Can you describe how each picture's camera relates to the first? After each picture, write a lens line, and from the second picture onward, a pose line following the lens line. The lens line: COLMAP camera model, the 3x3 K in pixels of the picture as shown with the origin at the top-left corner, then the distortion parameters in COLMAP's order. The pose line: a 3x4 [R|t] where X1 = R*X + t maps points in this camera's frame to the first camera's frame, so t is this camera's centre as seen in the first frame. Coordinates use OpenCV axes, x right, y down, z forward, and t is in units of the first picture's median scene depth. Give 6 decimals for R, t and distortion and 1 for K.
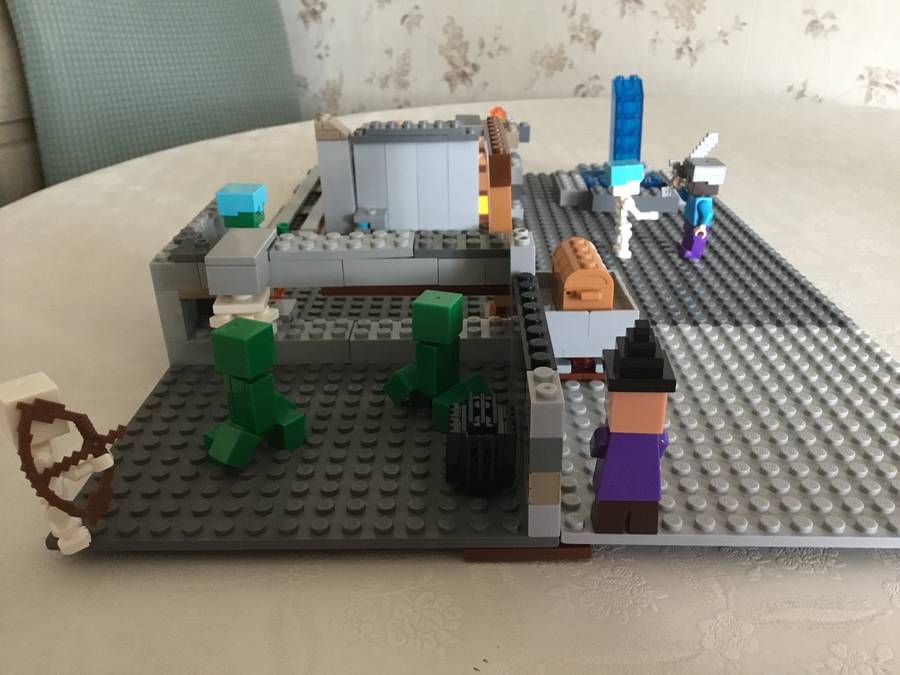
lens RADIAL K [[816.4, 0, 456.2], [0, 816.4, 341.0], [0, 0, 1]] dist [0.051229, -0.095812]
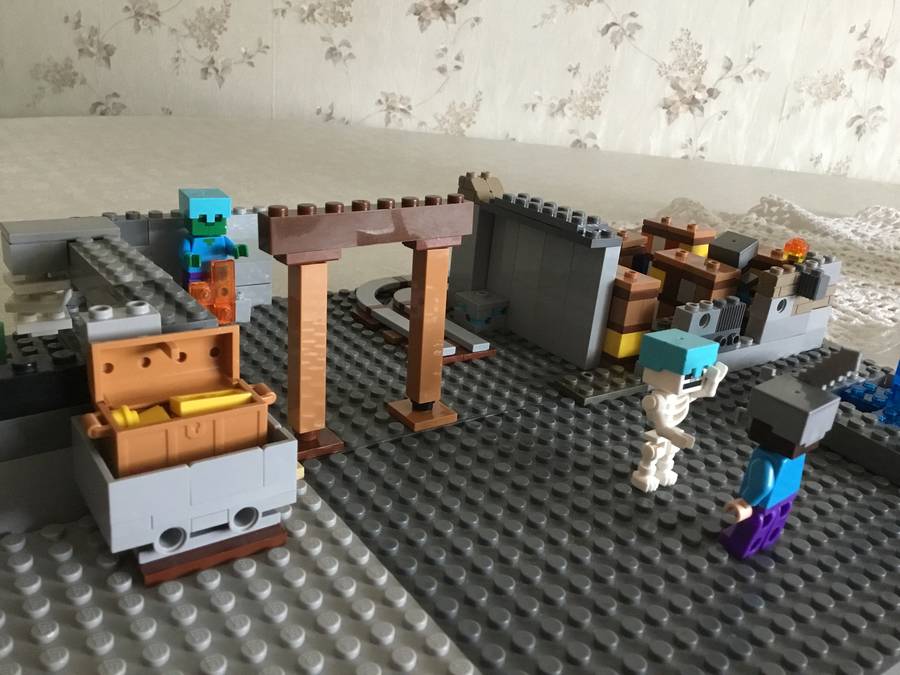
lens RADIAL K [[816.4, 0, 451.4], [0, 816.4, 329.6], [0, 0, 1]] dist [0.051229, -0.095812]
pose [[0.823721, -0.133847, 0.550971, -0.528019], [0.153133, 0.988143, 0.011110, -0.118653], [-0.545925, 0.075220, 0.834451, 0.378196]]
